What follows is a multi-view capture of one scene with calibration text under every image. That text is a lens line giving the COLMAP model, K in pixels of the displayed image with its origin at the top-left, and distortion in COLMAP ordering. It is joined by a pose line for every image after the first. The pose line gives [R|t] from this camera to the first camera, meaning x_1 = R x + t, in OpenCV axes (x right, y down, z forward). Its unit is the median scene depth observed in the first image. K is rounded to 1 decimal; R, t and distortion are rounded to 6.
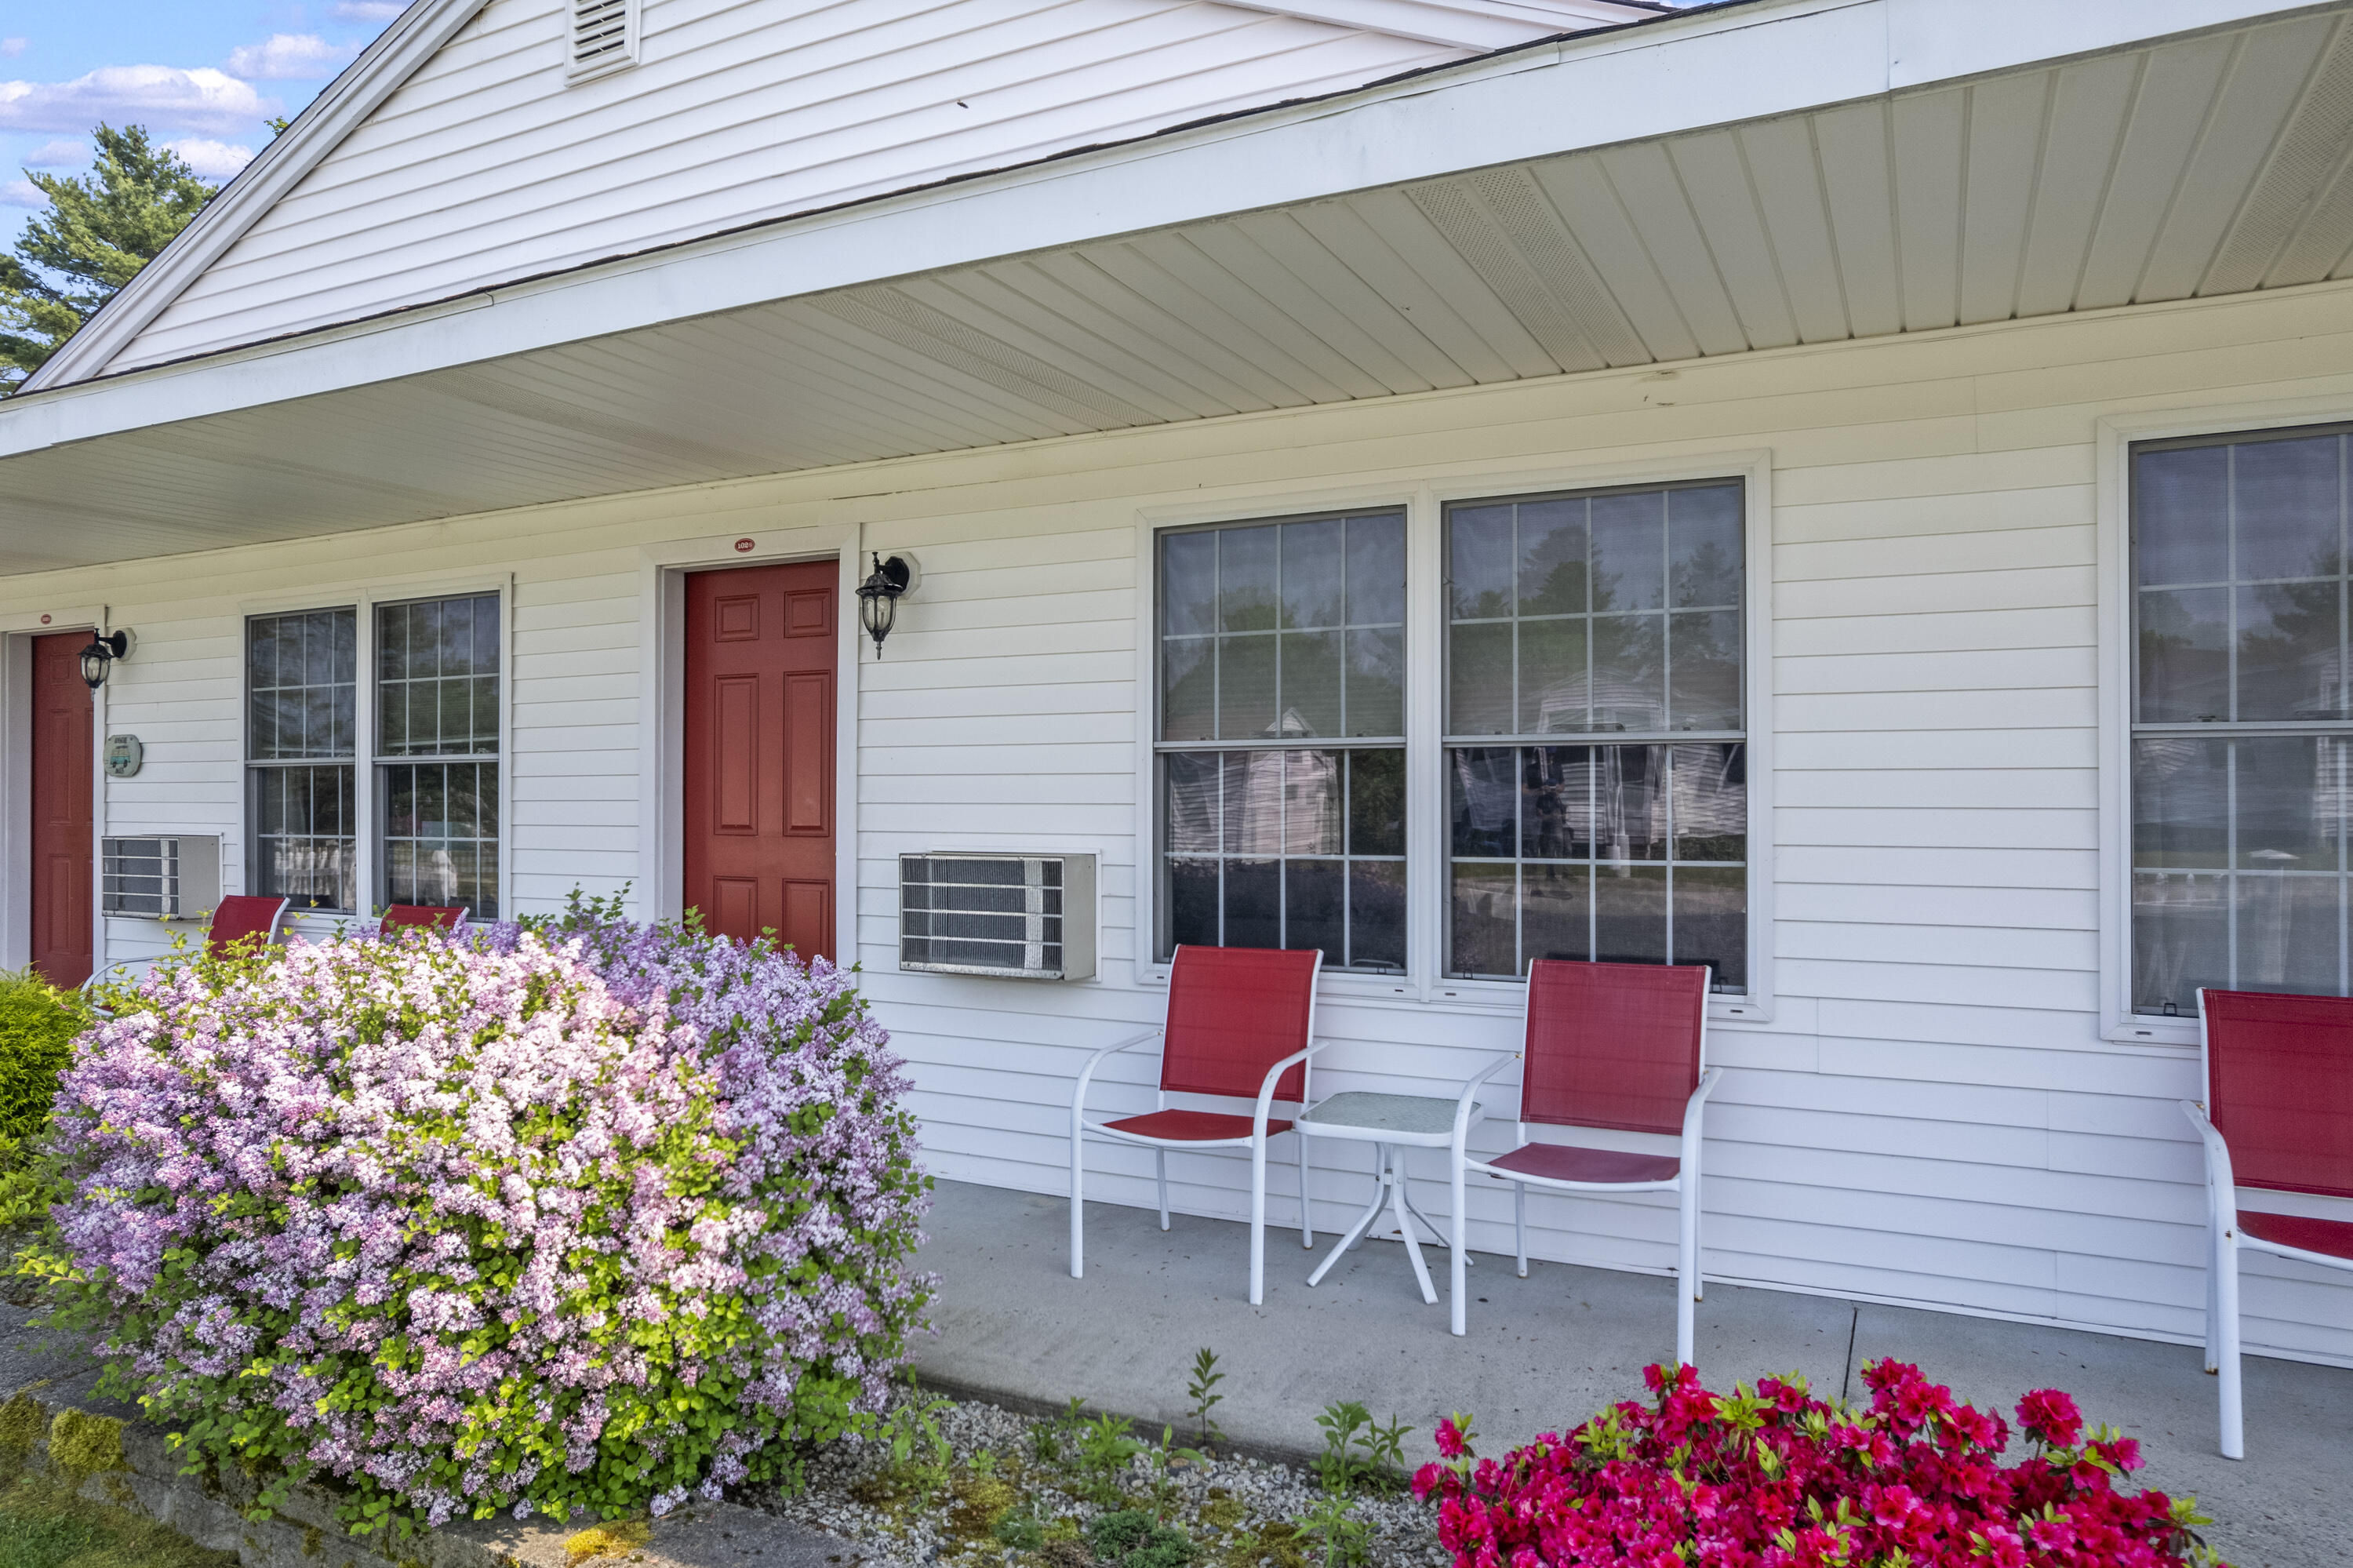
lens RADIAL K [[1489.5, 0, 1176.5], [0, 1489.5, 784.0], [0, 0, 1]] dist [-0.004020, -0.001109]
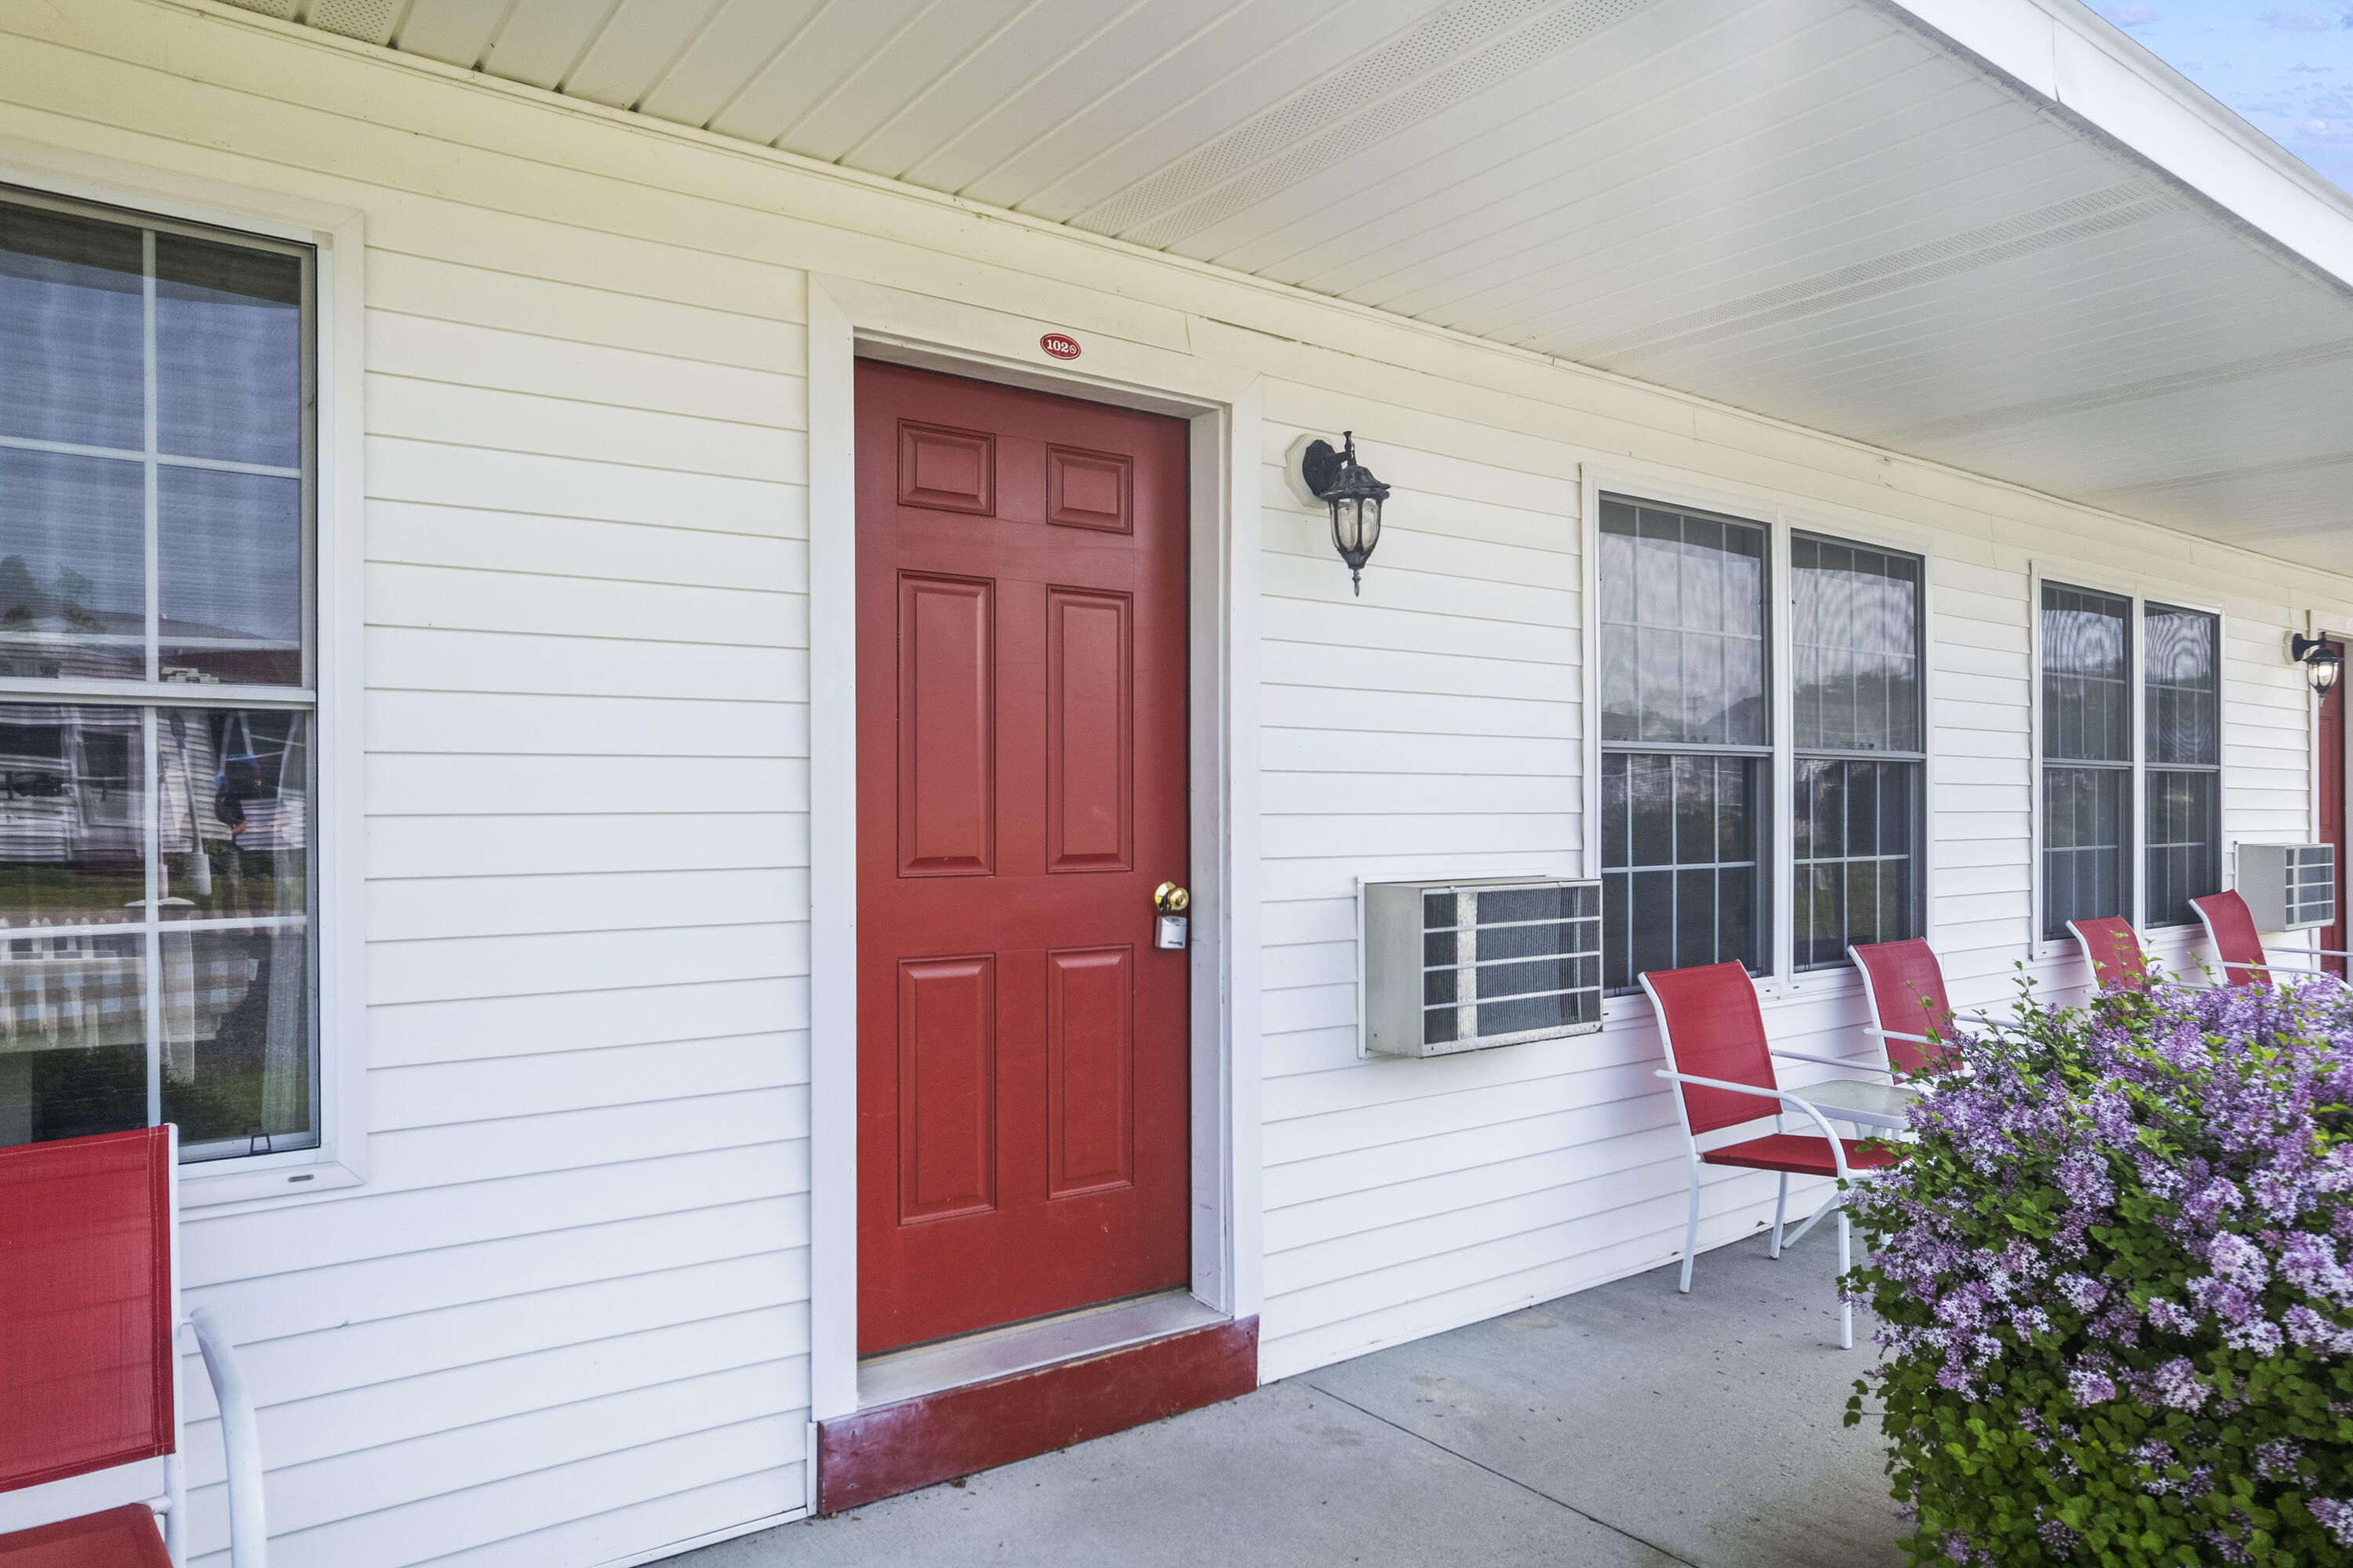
lens RADIAL K [[1489.5, 0, 1176.5], [0, 1489.5, 784.0], [0, 0, 1]] dist [-0.004020, -0.001109]
pose [[0.441504, 0.008653, 0.897217, -0.786350], [-0.013446, 0.999905, -0.003027, 0.002377], [-0.897158, -0.010728, 0.441579, 0.739426]]
